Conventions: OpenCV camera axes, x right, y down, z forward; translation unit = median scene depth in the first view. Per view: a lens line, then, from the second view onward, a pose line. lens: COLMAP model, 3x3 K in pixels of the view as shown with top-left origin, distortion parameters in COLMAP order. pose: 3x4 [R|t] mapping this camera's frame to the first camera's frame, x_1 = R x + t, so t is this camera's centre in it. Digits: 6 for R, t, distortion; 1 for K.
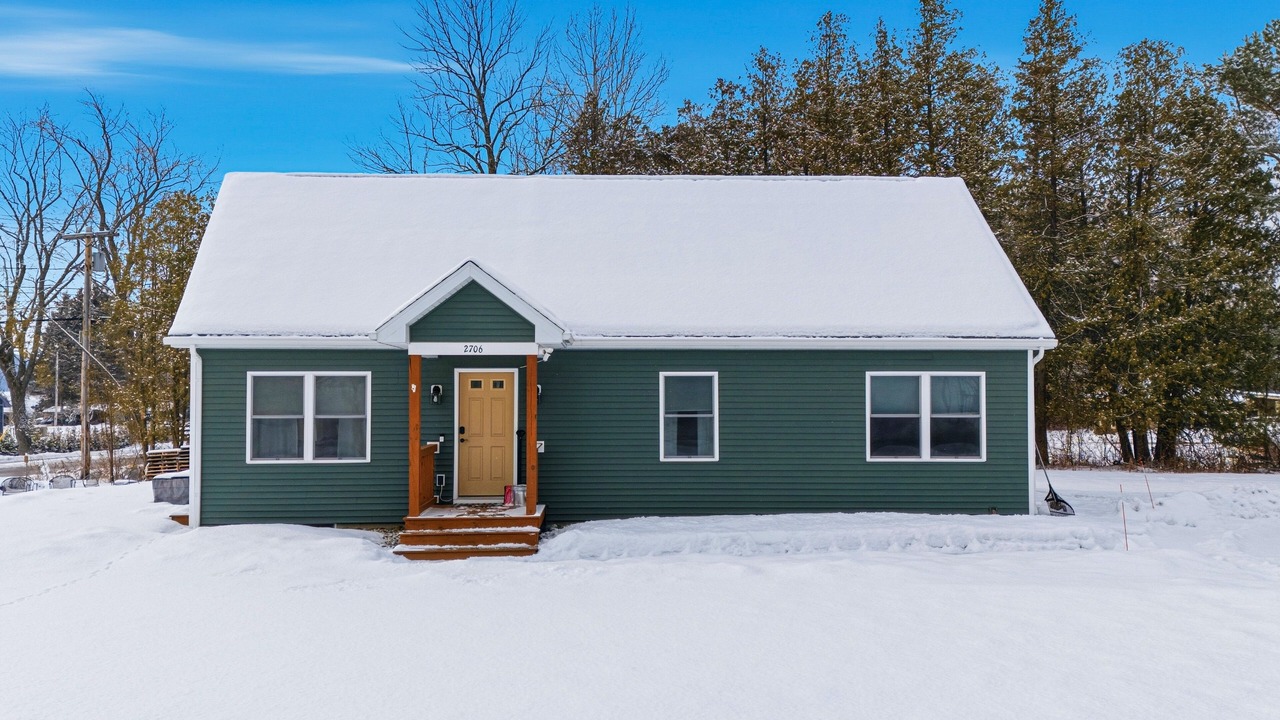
lens RADIAL K [[662.4, 0, 639.6], [0, 662.4, 364.8], [0, 0, 1]] dist [0.037548, 0.000152]
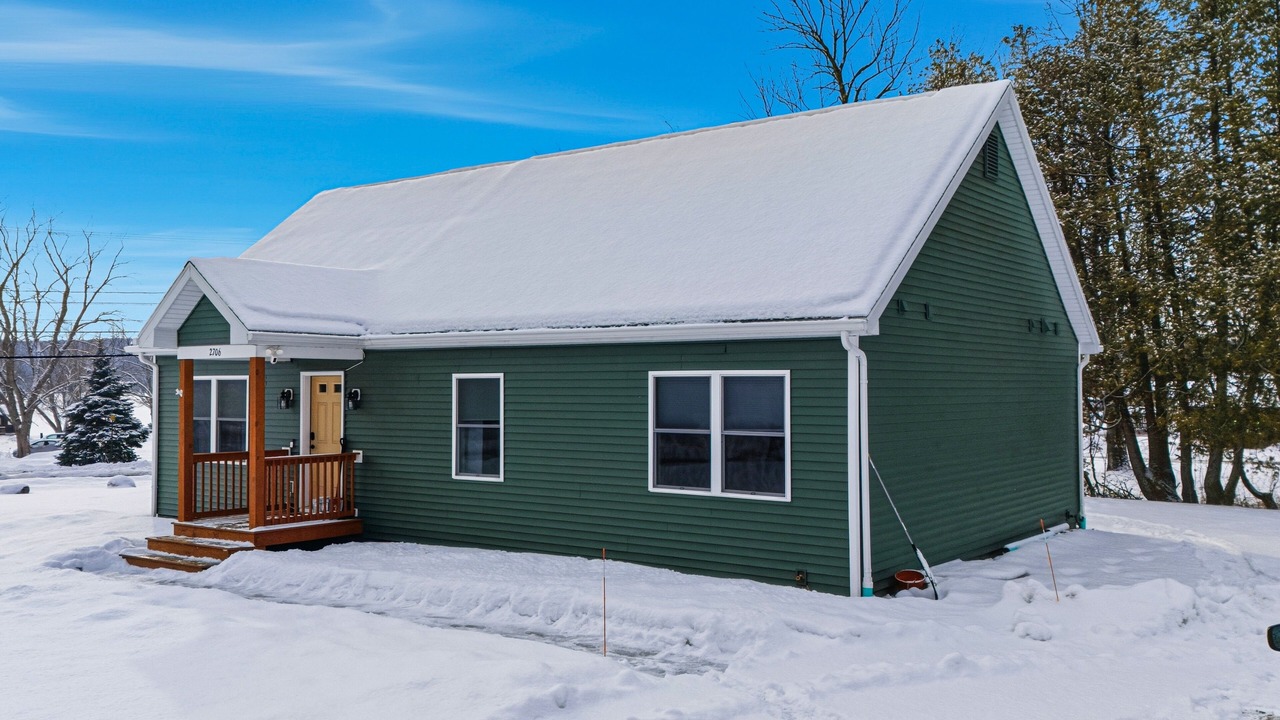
lens RADIAL K [[1076.4, 0, 640.9], [0, 1076.4, 361.2], [0, 0, 1]] dist [0.063678, 0.000321]
pose [[0.811323, -0.013427, -0.584444, 1.020607], [0.015638, 0.999877, -0.001263, 0.000638], [0.584389, -0.008115, 0.811433, 0.023649]]
